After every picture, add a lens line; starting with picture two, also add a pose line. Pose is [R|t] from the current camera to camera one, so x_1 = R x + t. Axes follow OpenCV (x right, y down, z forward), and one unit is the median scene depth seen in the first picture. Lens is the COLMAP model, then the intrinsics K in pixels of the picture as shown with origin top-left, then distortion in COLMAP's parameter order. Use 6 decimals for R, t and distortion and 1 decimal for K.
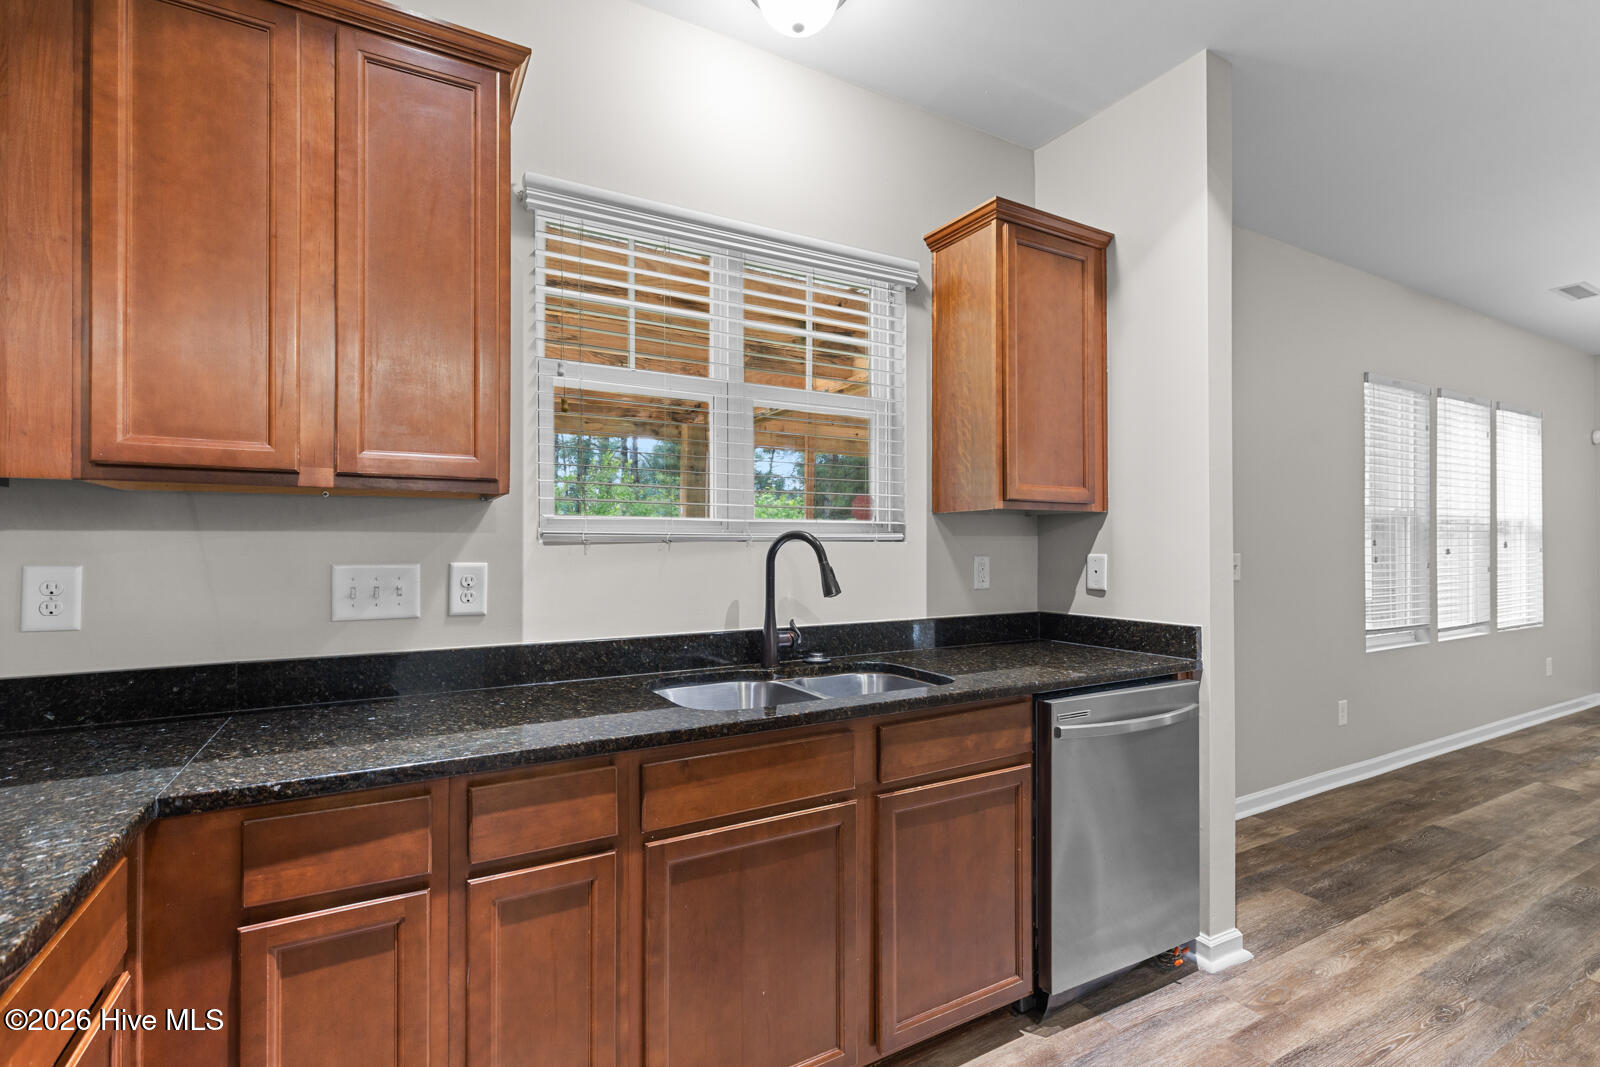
lens RADIAL K [[732.8, 0, 795.0], [0, 732.8, 546.8], [0, 0, 1]] dist [-0.003437, 0.000503]
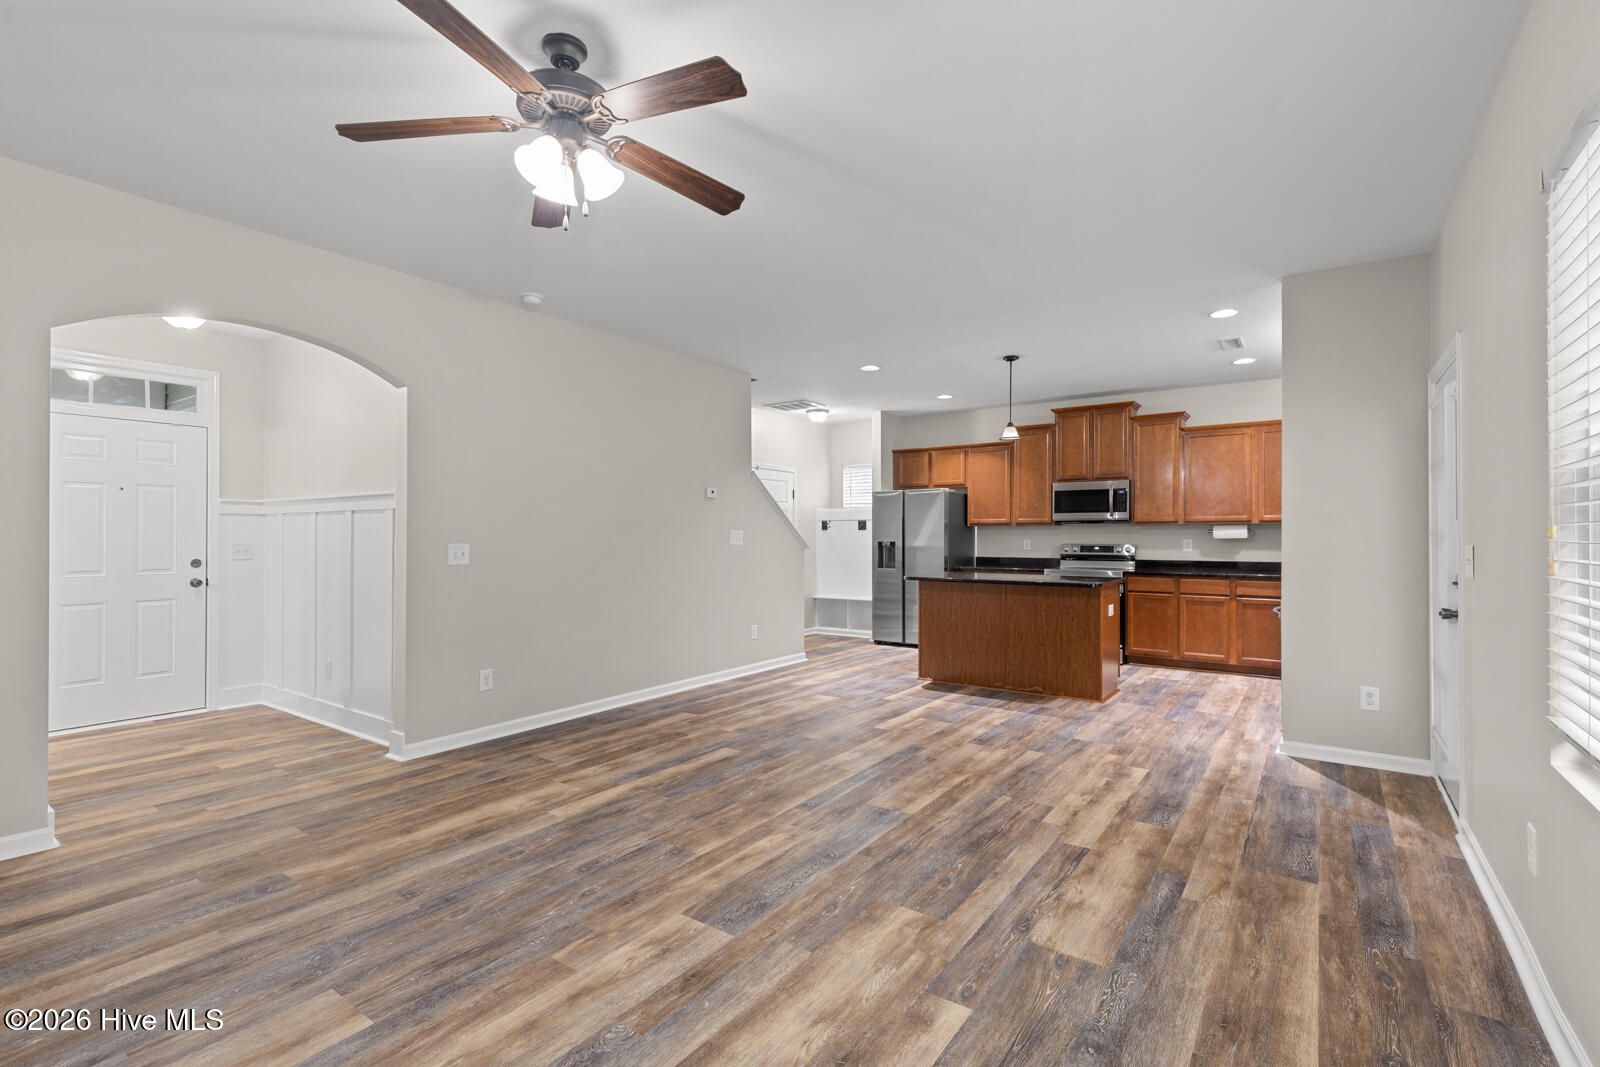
lens RADIAL K [[724.8, 0, 813.1], [0, 724.8, 529.2], [0, 0, 1]] dist [0.006372, -0.000079]
pose [[-0.897104, -0.000757, -0.441818, 2.565269], [0.003026, 0.999965, -0.007856, -0.009369], [0.441808, -0.008384, -0.897070, 2.195018]]
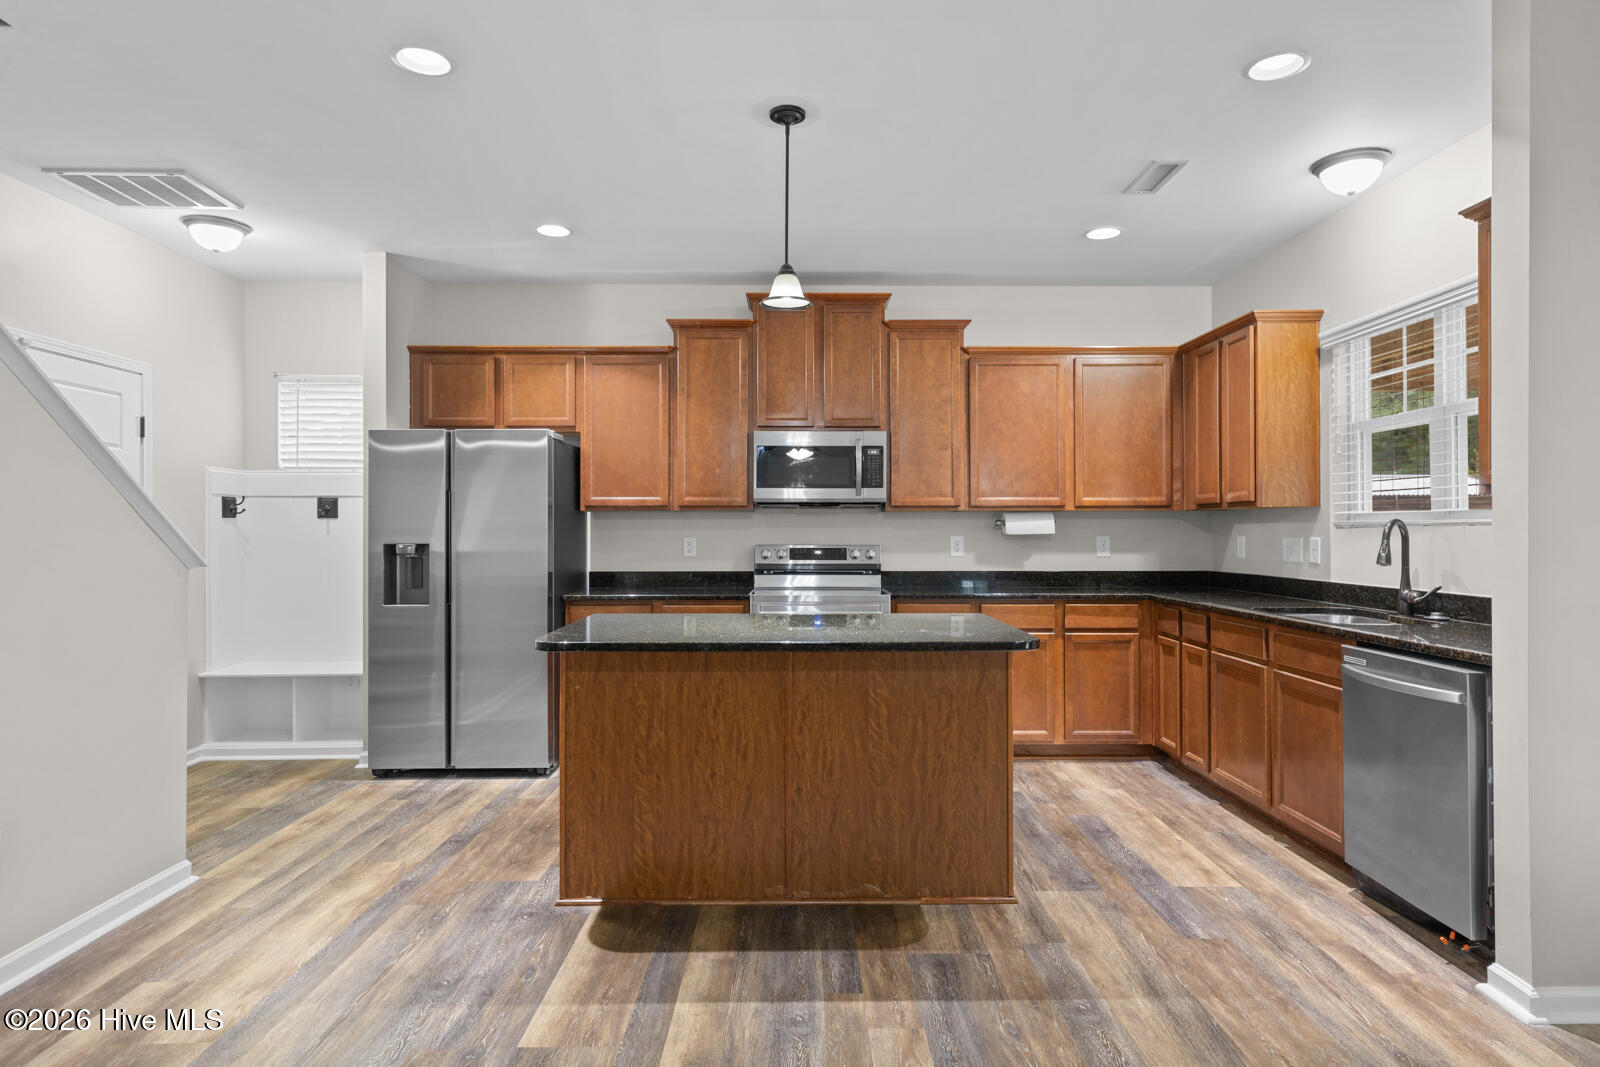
lens RADIAL K [[904.4, 0, 807.0], [0, 904.4, 529.7], [0, 0, 1]] dist [0.006956, -0.000301]
pose [[-0.474836, 0.003519, -0.880067, 1.954260], [0.002785, 0.999993, 0.002496, -0.008517], [0.880070, -0.001266, -0.474843, 0.780243]]
